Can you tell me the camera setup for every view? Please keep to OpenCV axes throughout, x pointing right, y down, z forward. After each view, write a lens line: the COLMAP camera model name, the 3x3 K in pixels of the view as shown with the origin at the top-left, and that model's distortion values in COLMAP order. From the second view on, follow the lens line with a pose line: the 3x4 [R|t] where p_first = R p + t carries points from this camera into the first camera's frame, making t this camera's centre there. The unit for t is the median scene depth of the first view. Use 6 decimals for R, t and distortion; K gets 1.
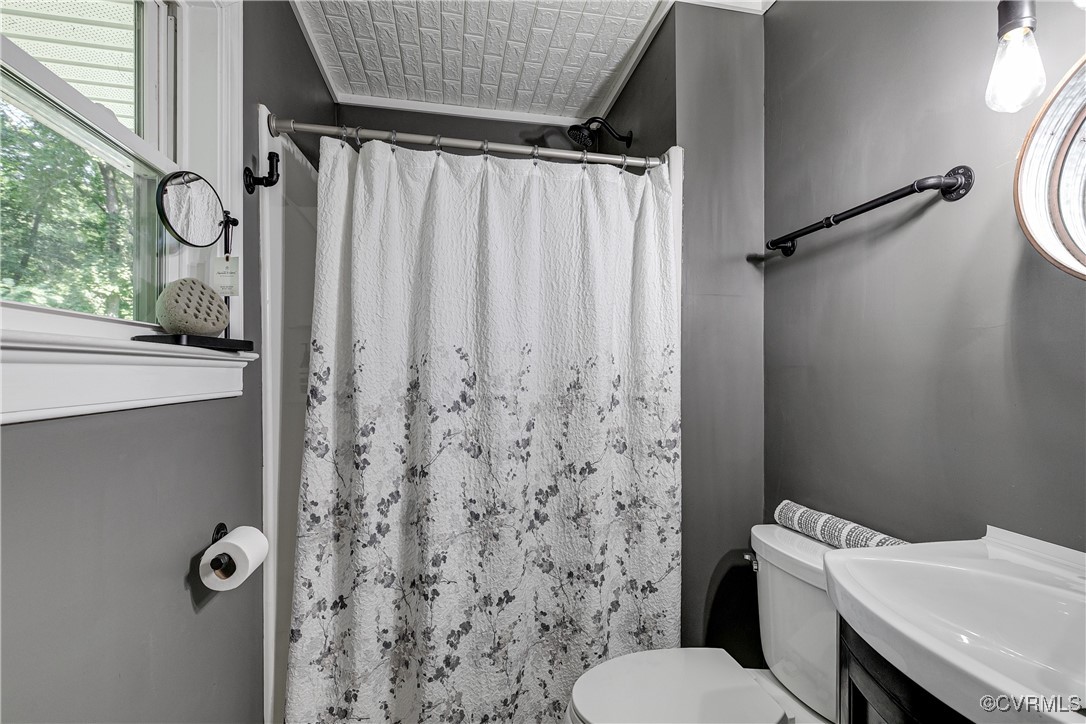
lens RADIAL K [[490.8, 0, 541.6], [0, 490.8, 363.8], [0, 0, 1]] dist [0.006557, -0.002973]
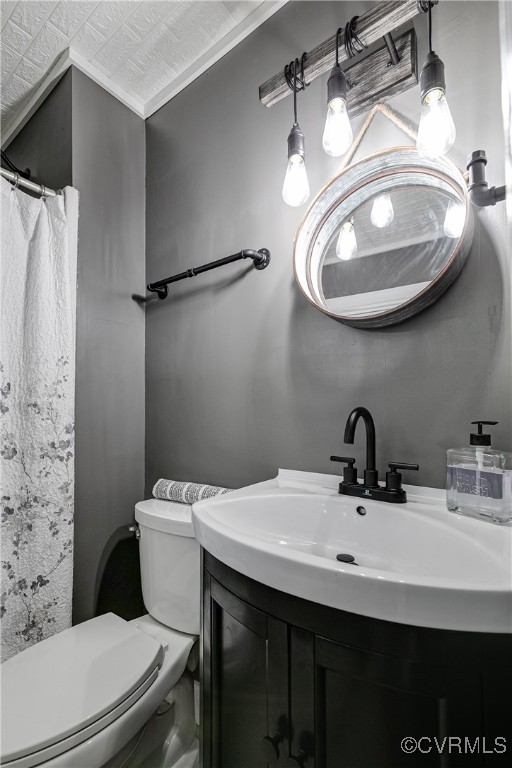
lens RADIAL K [[347.1, 0, 256.7], [0, 347.1, 404.3], [0, 0, 1]] dist [0.006557, -0.002973]
pose [[0.735932, 0.008513, 0.677002, 0.052534], [-0.001883, 0.999943, -0.010528, 0.081220], [-0.677053, 0.006473, 0.735906, 0.133215]]
